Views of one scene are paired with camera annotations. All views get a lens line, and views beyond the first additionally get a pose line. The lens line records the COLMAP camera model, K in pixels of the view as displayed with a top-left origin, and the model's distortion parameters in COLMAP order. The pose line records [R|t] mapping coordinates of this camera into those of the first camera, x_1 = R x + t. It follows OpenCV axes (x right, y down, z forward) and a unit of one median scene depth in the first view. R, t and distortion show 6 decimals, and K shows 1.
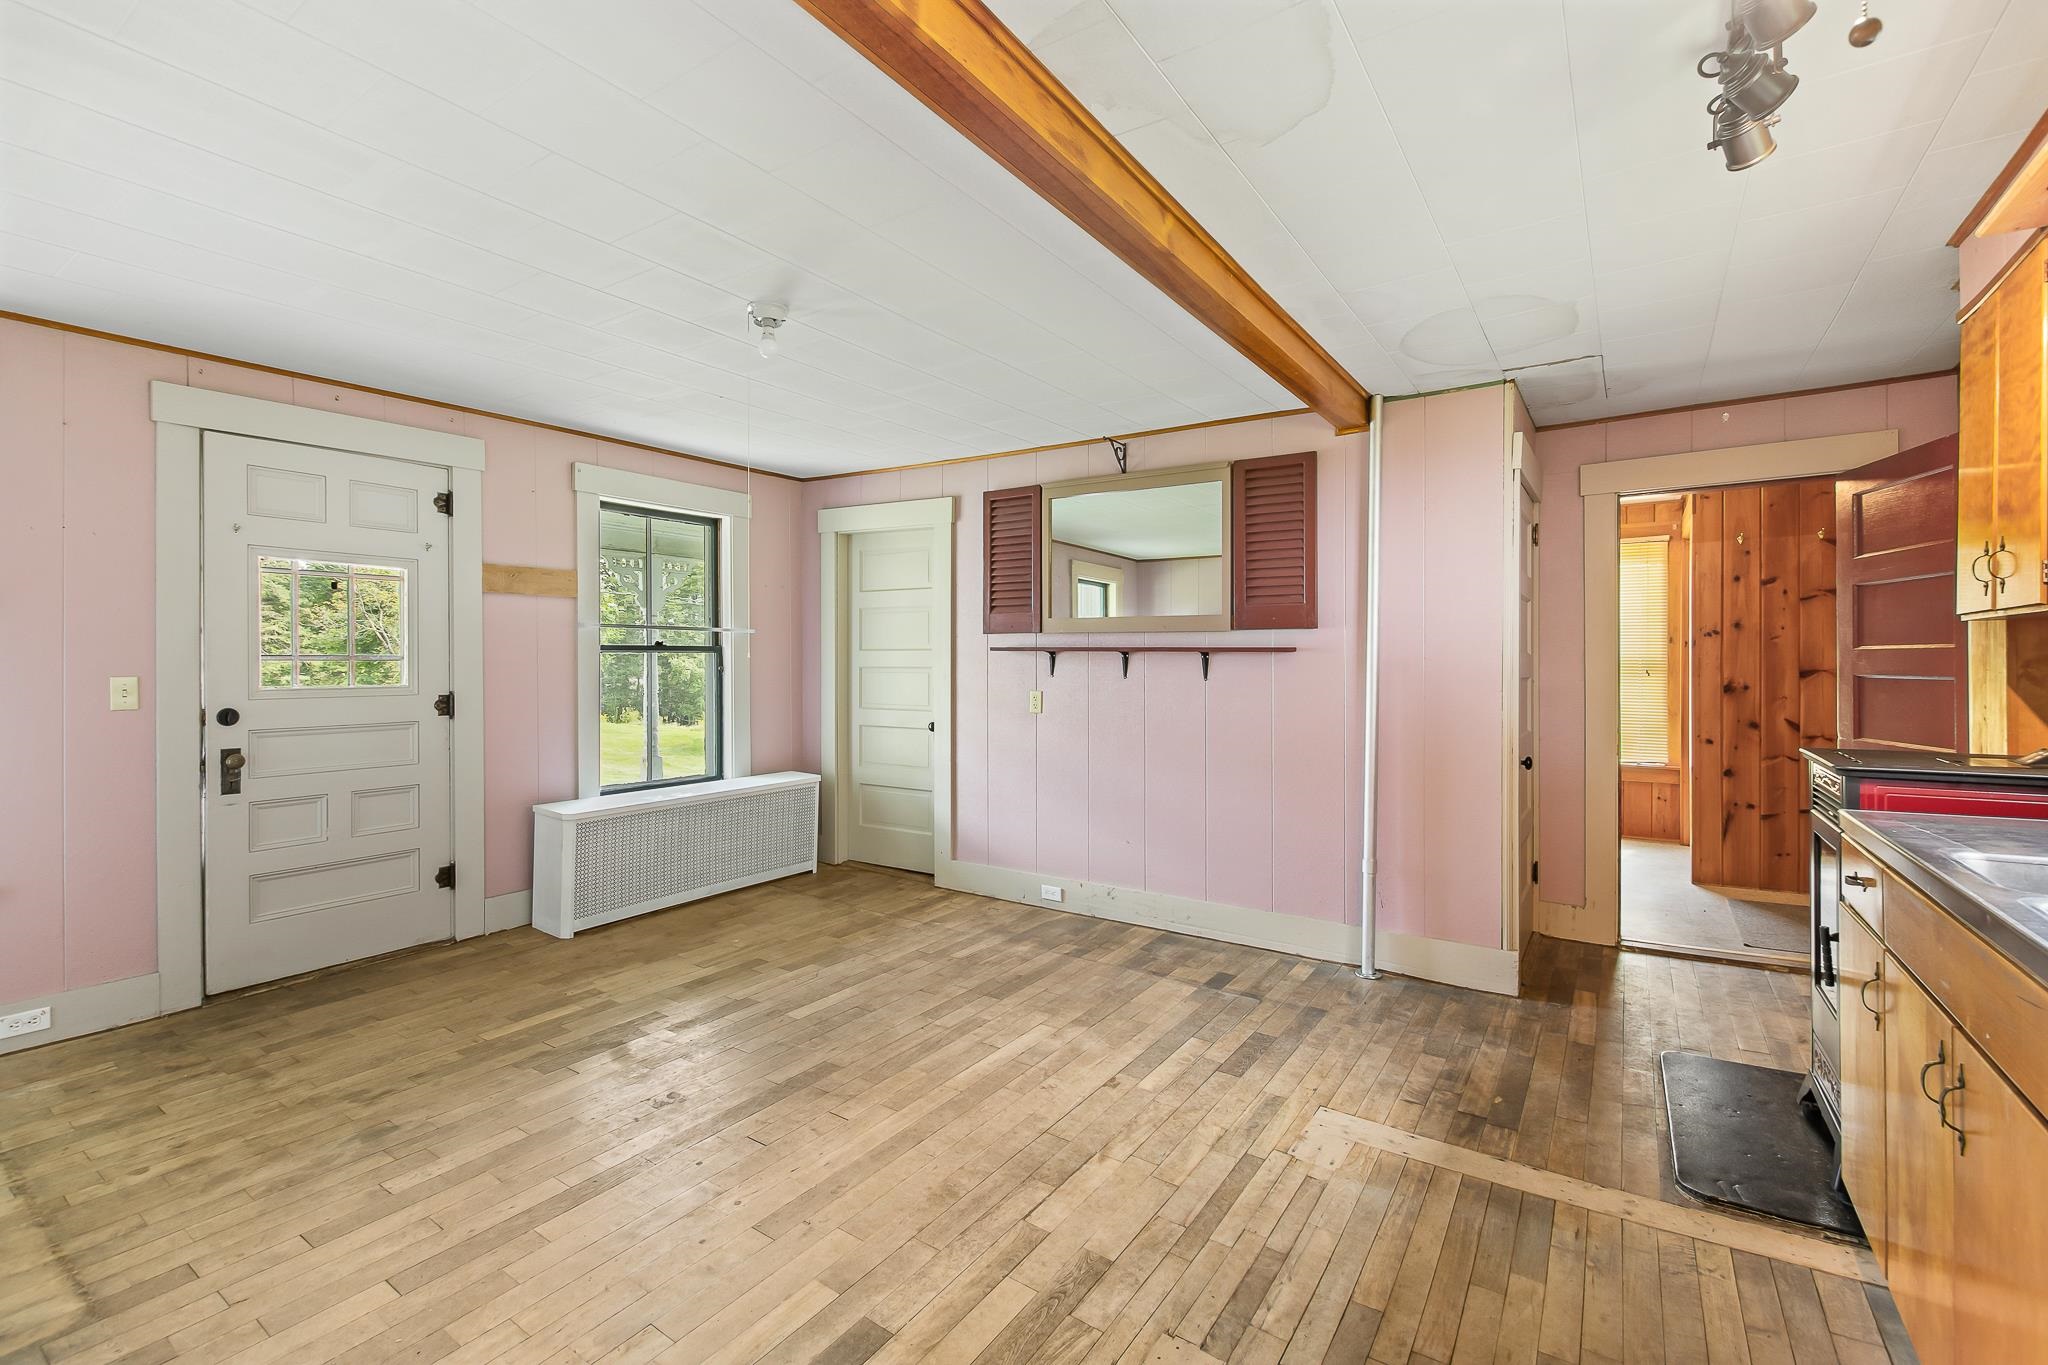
lens RADIAL K [[905.7, 0, 1025.9], [0, 905.7, 673.3], [0, 0, 1]] dist [0.005842, -0.004111]
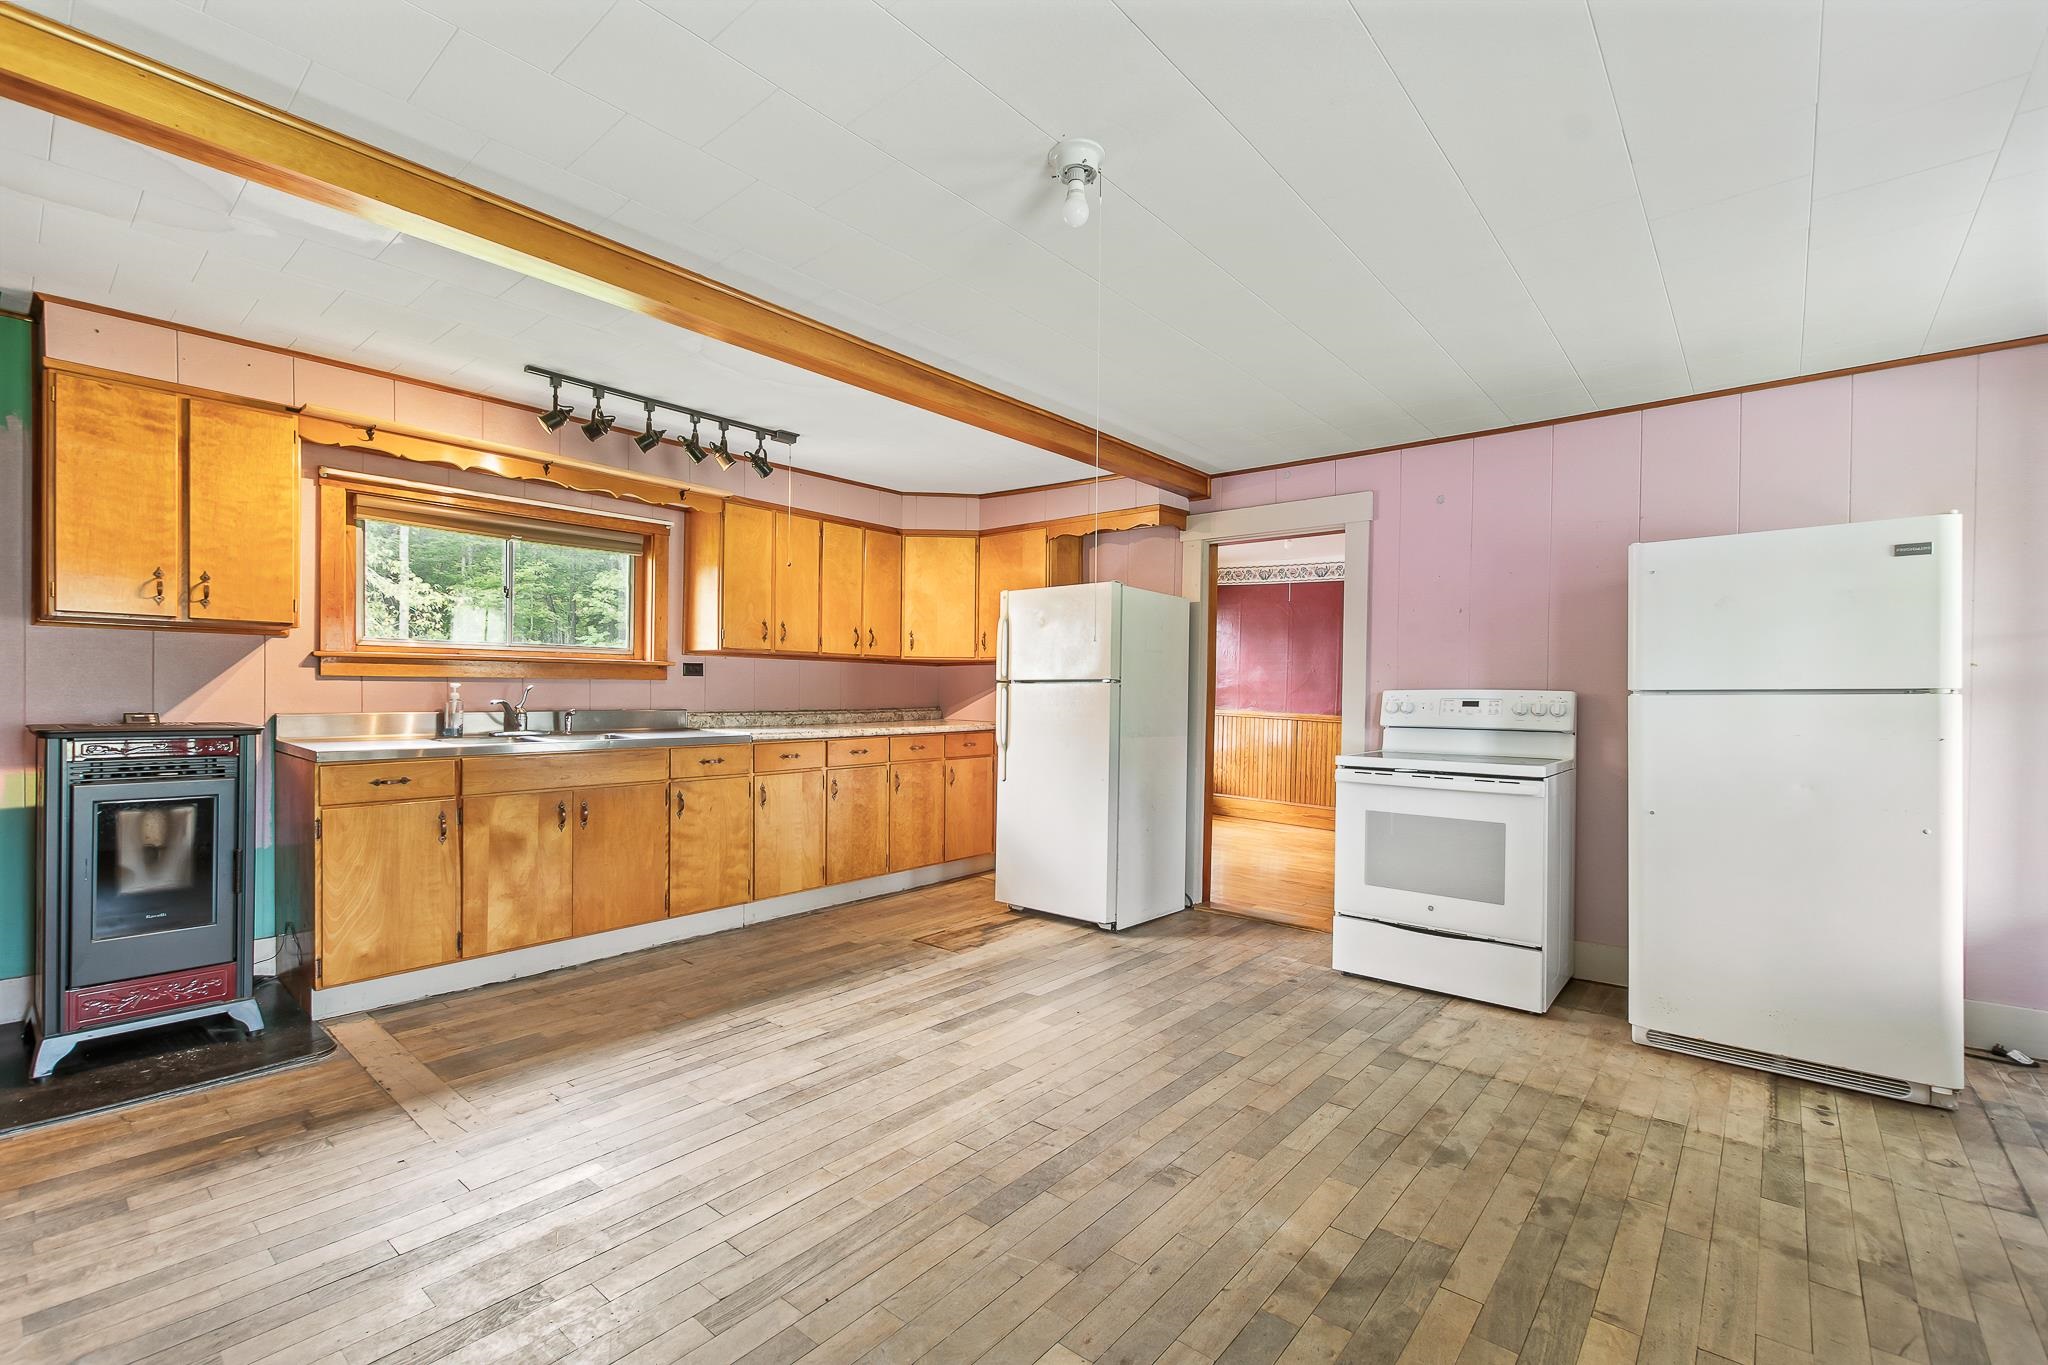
lens RADIAL K [[905.7, 0, 1022.9], [0, 905.7, 687.3], [0, 0, 1]] dist [0.005842, -0.004111]
pose [[-0.993926, -0.010704, 0.109528, -0.382139], [-0.009995, 0.999925, 0.007028, 0.017519], [-0.109595, 0.005891, -0.993959, 2.024403]]
